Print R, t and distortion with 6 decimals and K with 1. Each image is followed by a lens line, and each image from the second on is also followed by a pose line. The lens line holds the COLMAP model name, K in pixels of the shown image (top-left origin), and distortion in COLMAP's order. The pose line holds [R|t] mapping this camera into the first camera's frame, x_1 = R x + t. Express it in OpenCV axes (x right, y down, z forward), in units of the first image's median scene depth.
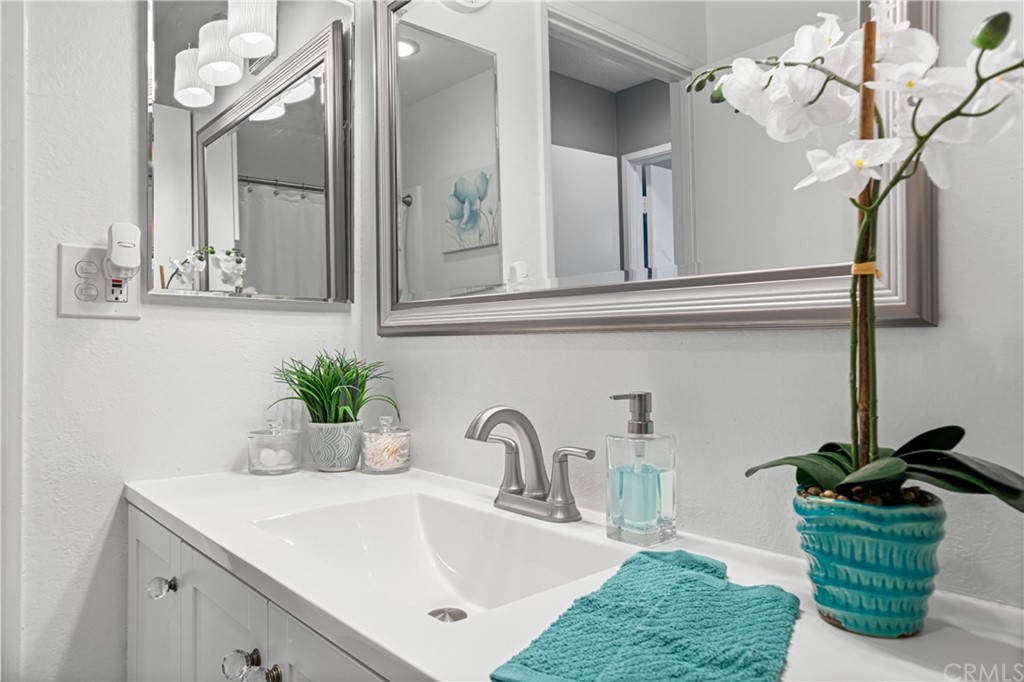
lens RADIAL K [[664.1, 0, 511.0], [0, 664.1, 352.9], [0, 0, 1]] dist [-0.000566, -0.000218]
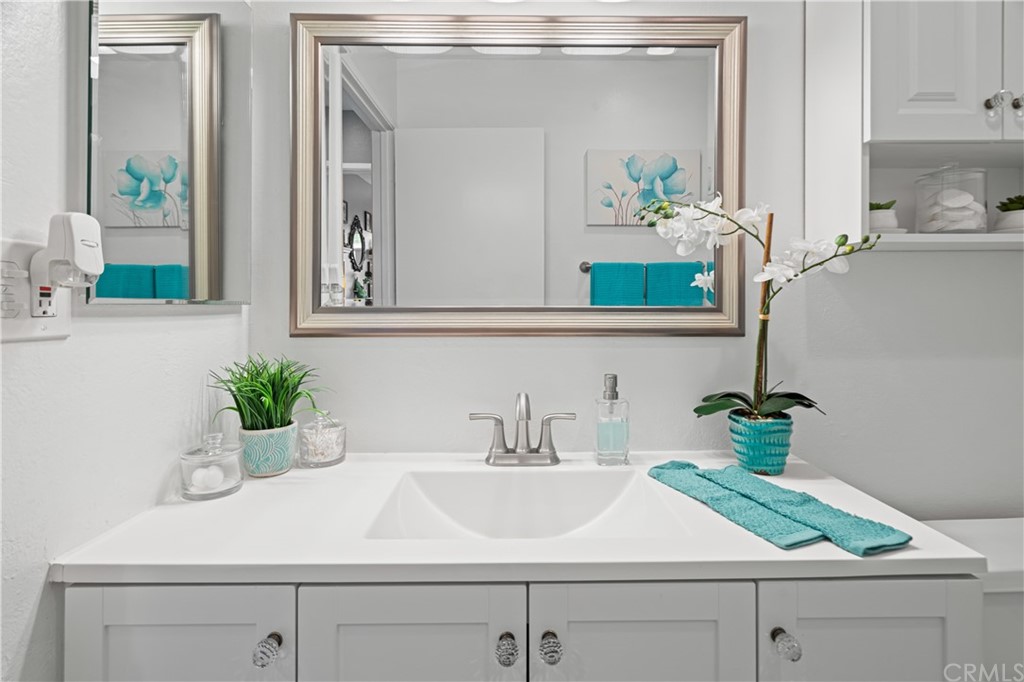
lens RADIAL K [[481.5, 0, 512.1], [0, 481.5, 302.1], [0, 0, 1]] dist [-0.004234, 0.000457]
pose [[0.673332, 0.002548, 0.739336, -0.574214], [0.007346, 0.999922, -0.010136, -0.075745], [-0.739304, 0.012257, 0.673260, 0.237780]]
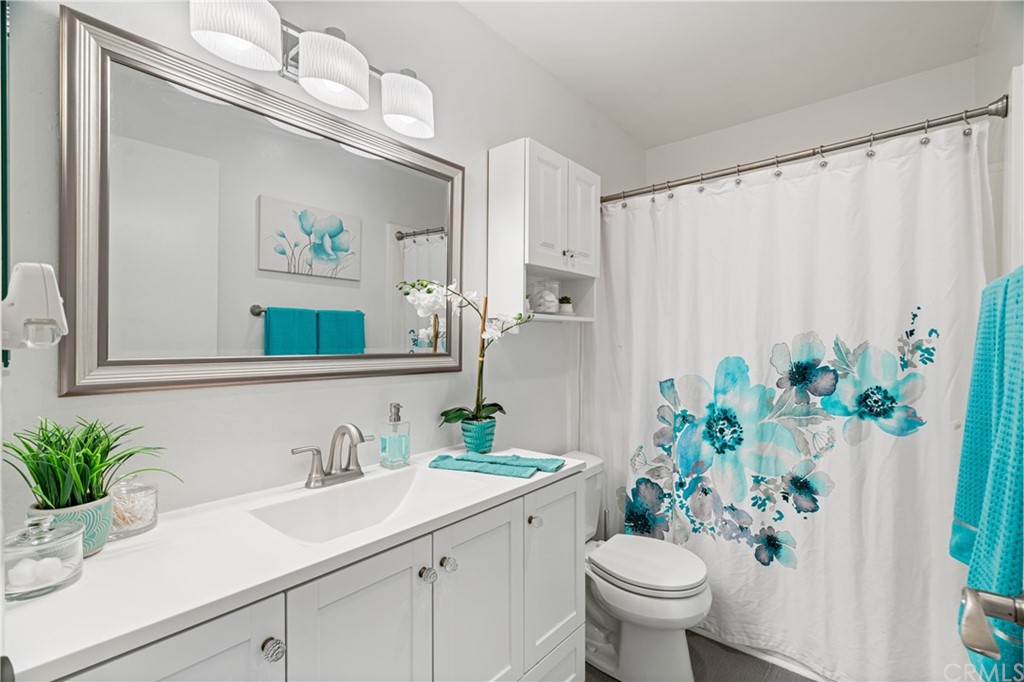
lens RADIAL K [[482.8, 0, 512.0], [0, 482.8, 341.0], [0, 0, 1]] dist [0.000966, 0.000562]
pose [[-0.132823, 0.000136, 0.991140, -0.999263], [0.004012, 0.999992, 0.000400, -0.104433], [-0.991132, 0.004029, -0.132823, 0.538187]]
